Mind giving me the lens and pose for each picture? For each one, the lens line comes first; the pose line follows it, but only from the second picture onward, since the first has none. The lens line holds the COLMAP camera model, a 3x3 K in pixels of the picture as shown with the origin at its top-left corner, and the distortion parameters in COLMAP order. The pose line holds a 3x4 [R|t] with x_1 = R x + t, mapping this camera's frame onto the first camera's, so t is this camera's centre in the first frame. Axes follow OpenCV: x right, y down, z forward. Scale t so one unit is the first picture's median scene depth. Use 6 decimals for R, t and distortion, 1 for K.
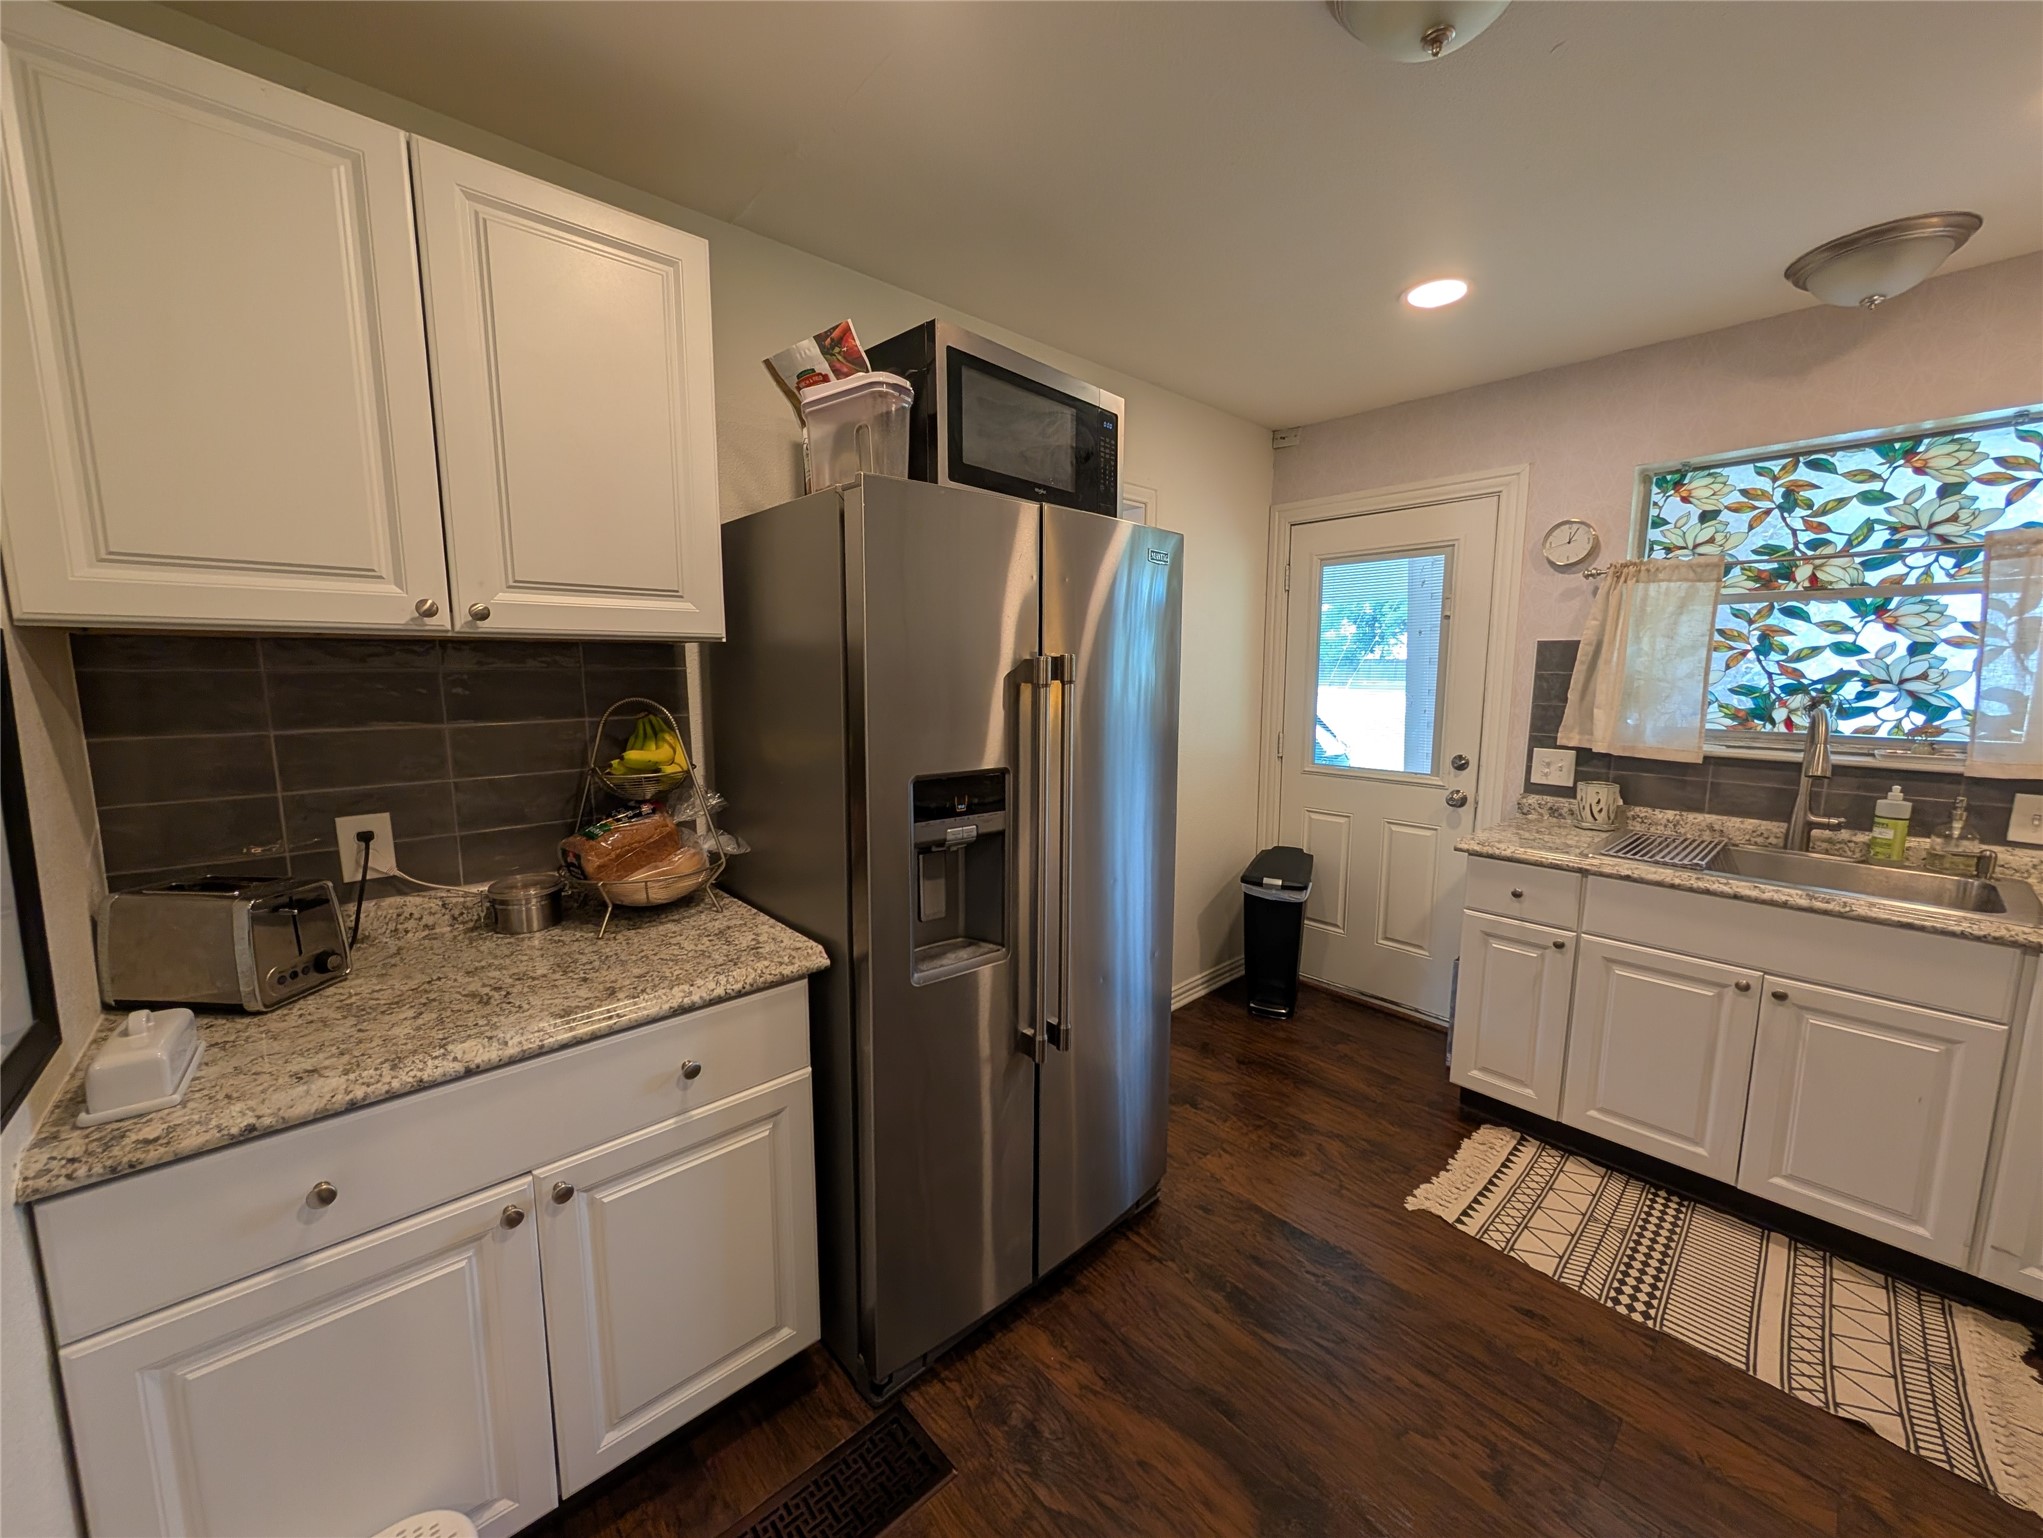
lens RADIAL K [[768.2, 0, 1021.2], [0, 768.2, 769.6], [0, 0, 1]] dist [-0.006354, 0.000649]
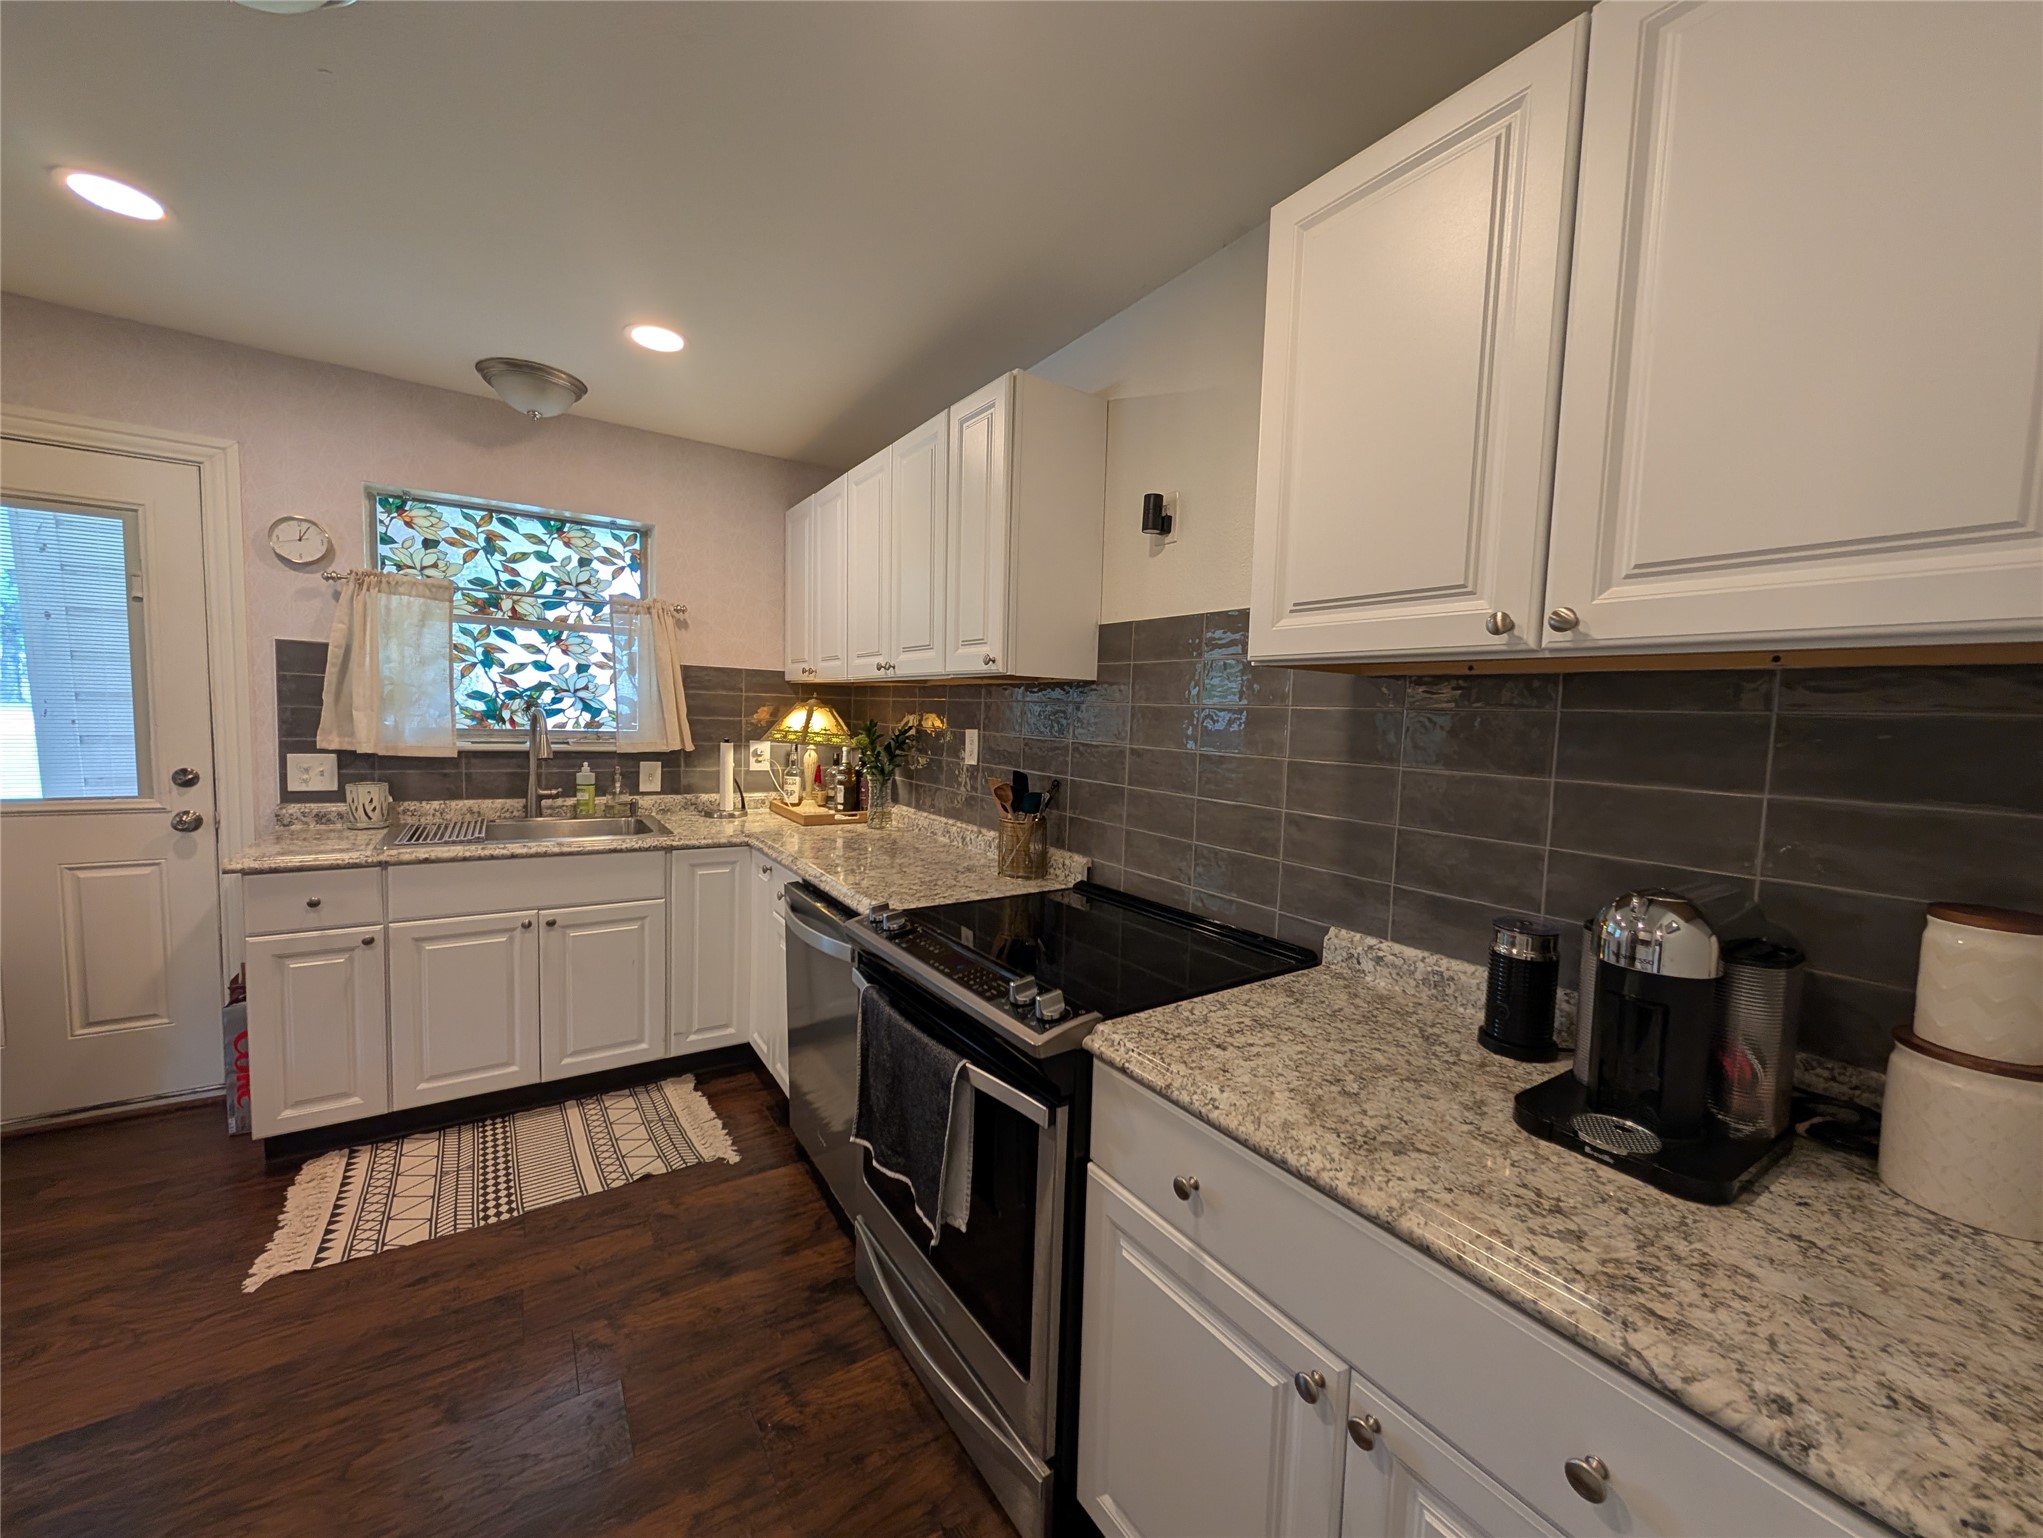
lens RADIAL K [[768.2, 0, 1016.5], [0, 768.2, 767.2], [0, 0, 1]] dist [-0.006354, 0.000649]
pose [[0.139702, -0.069560, 0.987747, -0.157932], [0.092185, 0.994111, 0.056970, 0.020954], [-0.985893, 0.083097, 0.145291, -0.012214]]
